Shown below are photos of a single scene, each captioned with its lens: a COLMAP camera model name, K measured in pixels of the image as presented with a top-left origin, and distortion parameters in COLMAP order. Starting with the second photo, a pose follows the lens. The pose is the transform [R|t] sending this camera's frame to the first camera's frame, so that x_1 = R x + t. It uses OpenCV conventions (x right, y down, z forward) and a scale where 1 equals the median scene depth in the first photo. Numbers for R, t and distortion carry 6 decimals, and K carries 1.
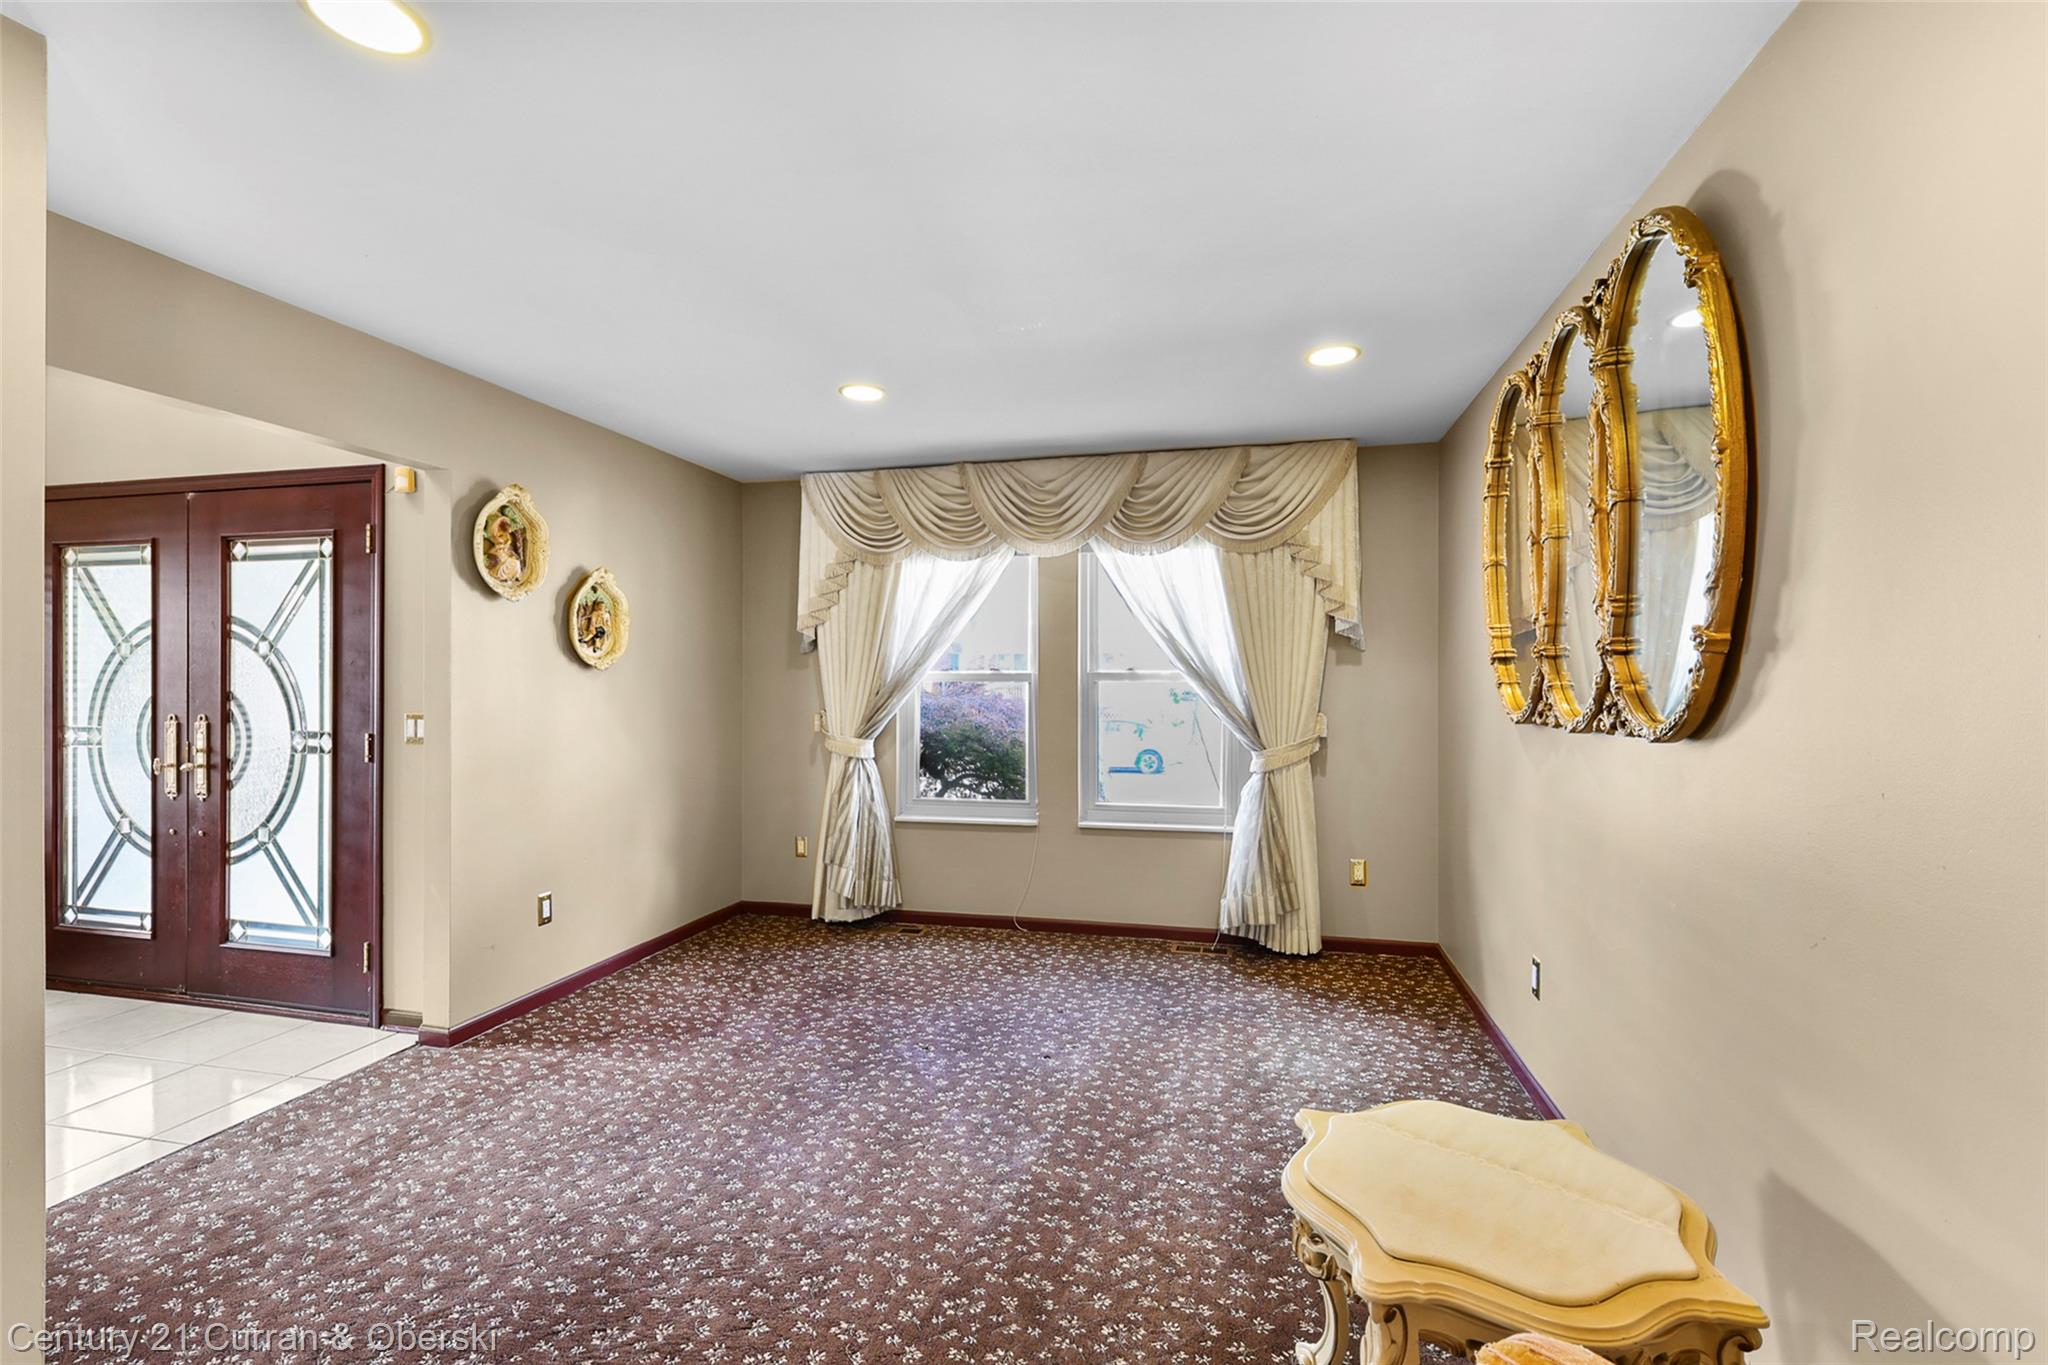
lens RADIAL K [[892.2, 0, 1021.9], [0, 892.2, 687.8], [0, 0, 1]] dist [0.005106, -0.000348]
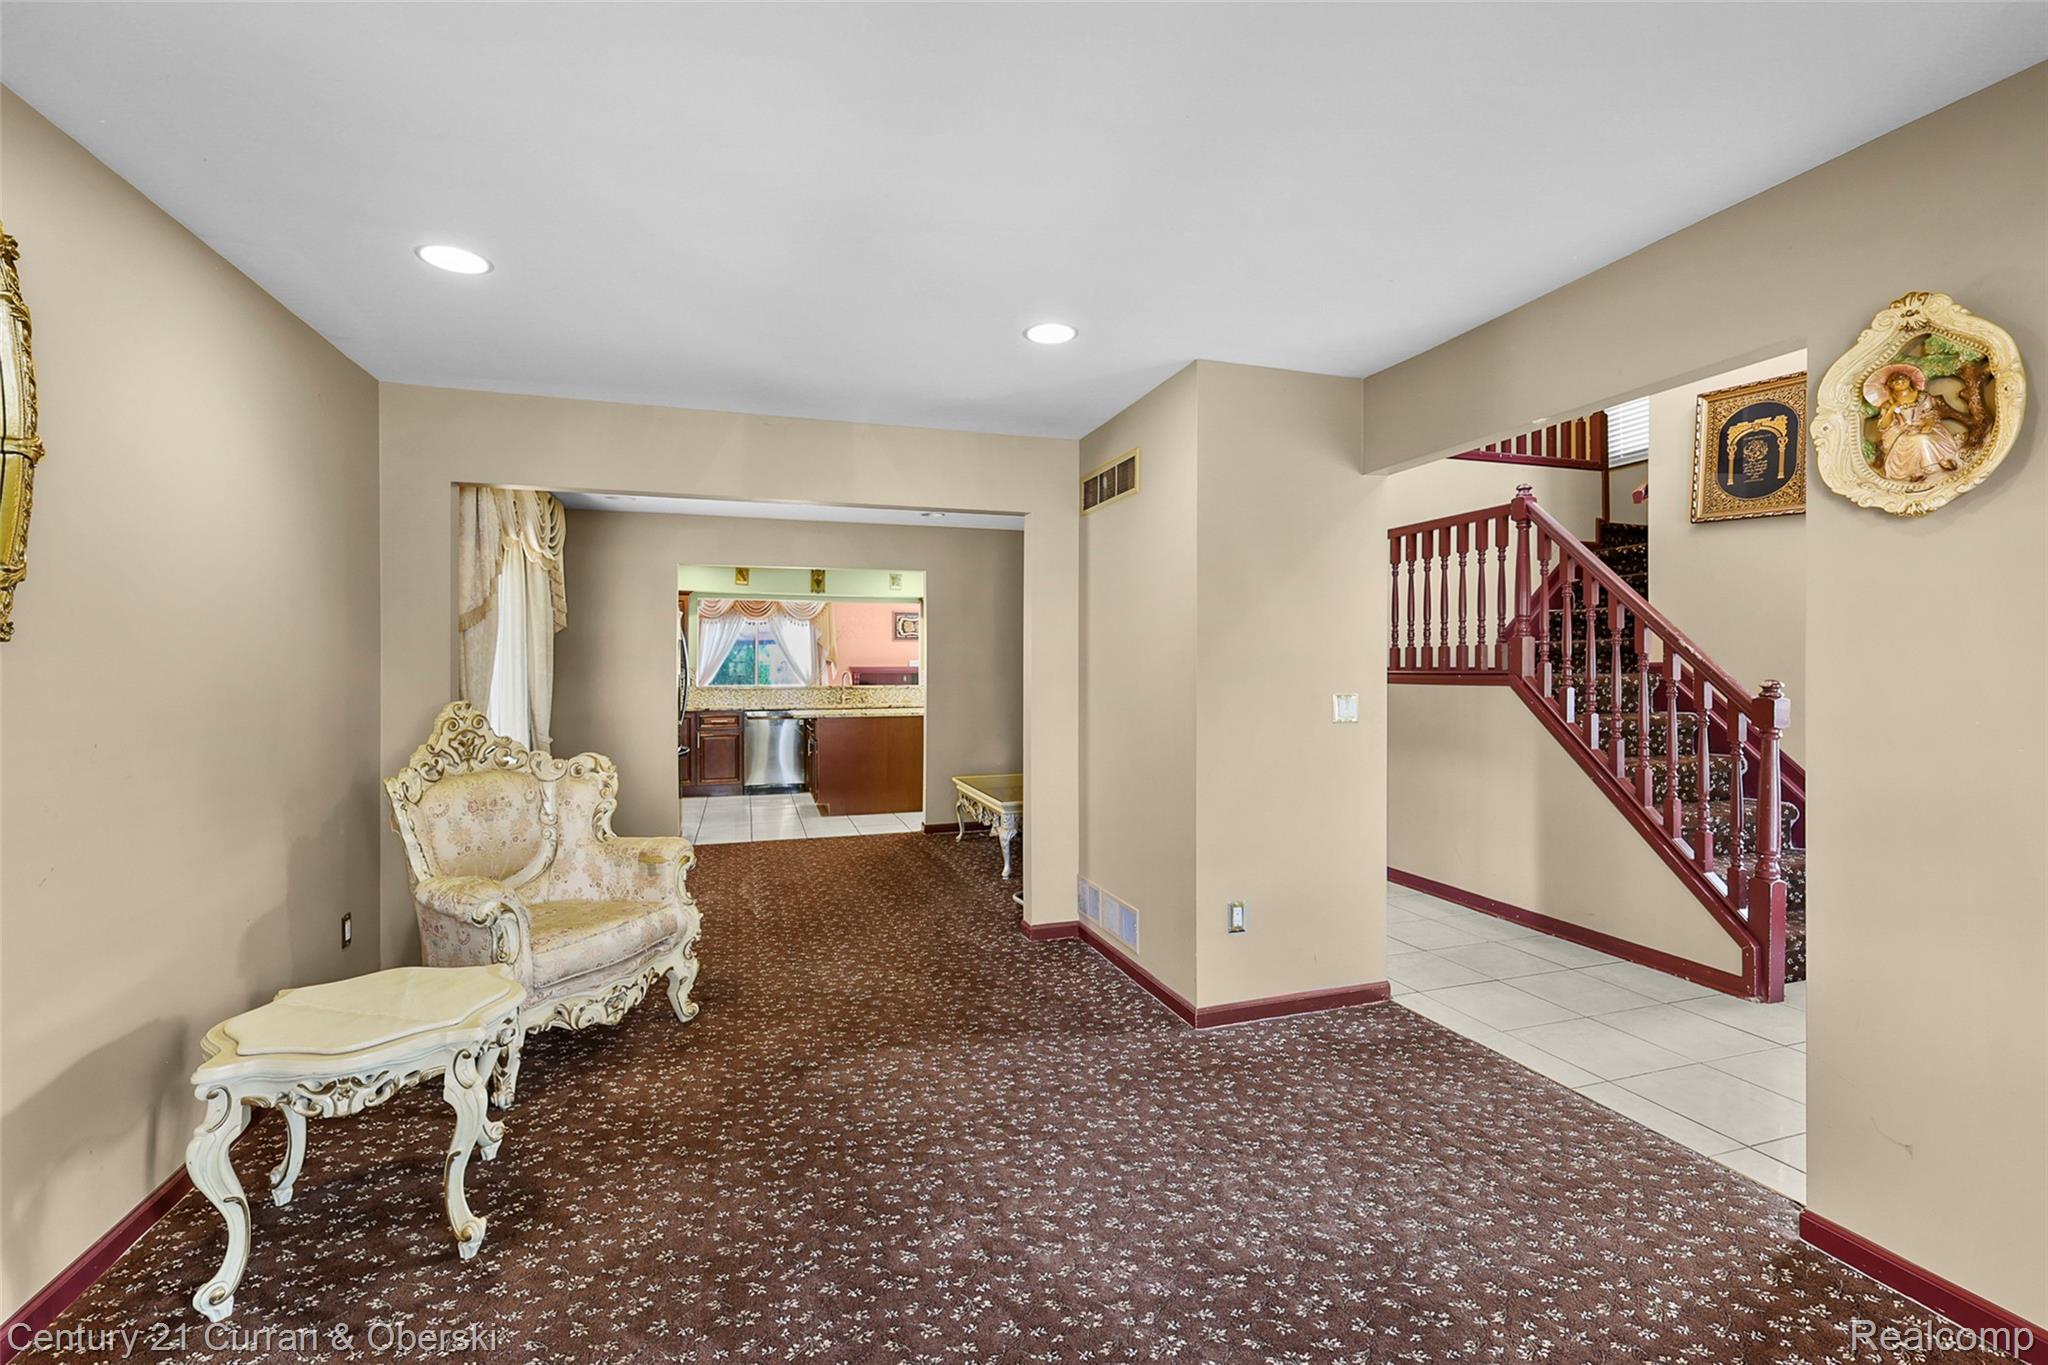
lens RADIAL K [[892.2, 0, 1014.6], [0, 892.2, 670.4], [0, 0, 1]] dist [0.005106, -0.000348]
pose [[-0.860412, -0.002921, -0.509591, 0.242884], [-0.004131, 0.999991, 0.001243, 0.002090], [0.509582, 0.003175, -0.860416, 1.871663]]
